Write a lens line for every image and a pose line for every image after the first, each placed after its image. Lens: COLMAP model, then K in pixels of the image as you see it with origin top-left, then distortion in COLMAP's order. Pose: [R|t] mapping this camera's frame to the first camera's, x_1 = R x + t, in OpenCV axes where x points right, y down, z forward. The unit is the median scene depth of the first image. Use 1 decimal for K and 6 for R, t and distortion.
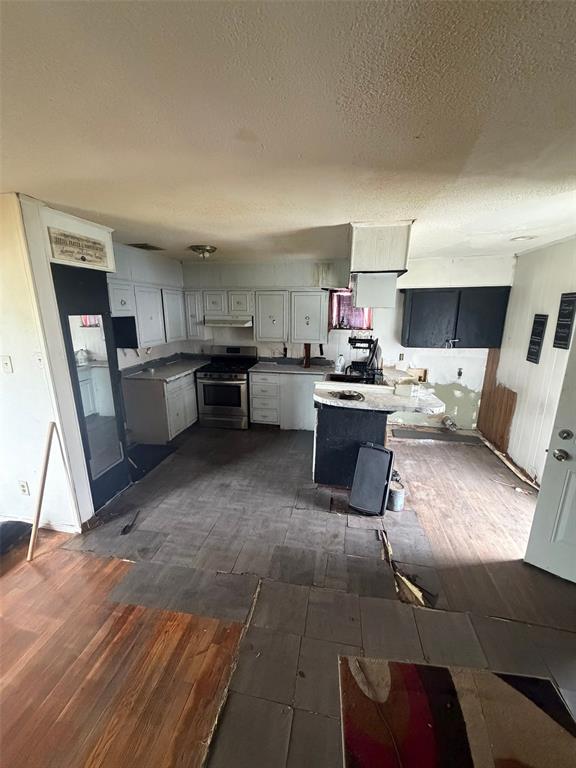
lens RADIAL K [[305.1, 0, 287.0], [0, 305.1, 382.5], [0, 0, 1]] dist [-0.002872, -0.000140]
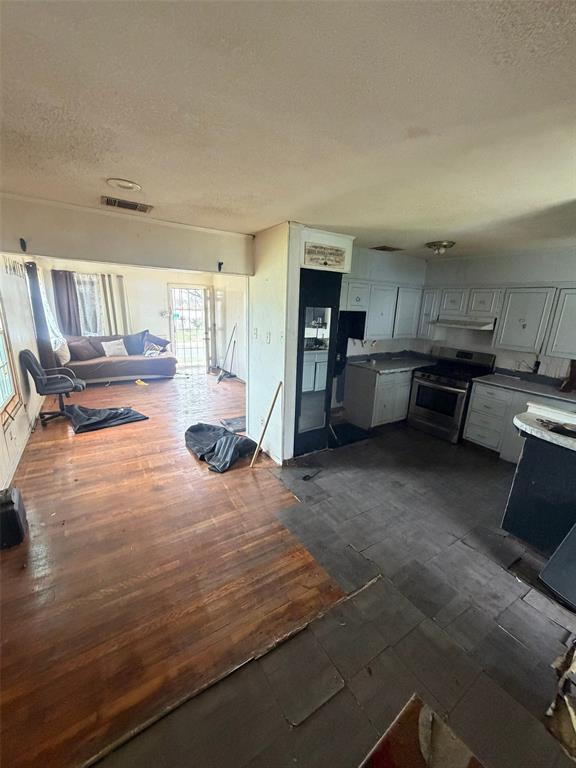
lens RADIAL K [[305.1, 0, 287.8], [0, 305.1, 383.4], [0, 0, 1]] dist [-0.002872, -0.000140]
pose [[0.681393, 0.206473, -0.702191, 0.215466], [-0.205693, 0.974741, 0.087013, 0.007307], [0.702420, 0.085145, 0.706652, 0.018664]]
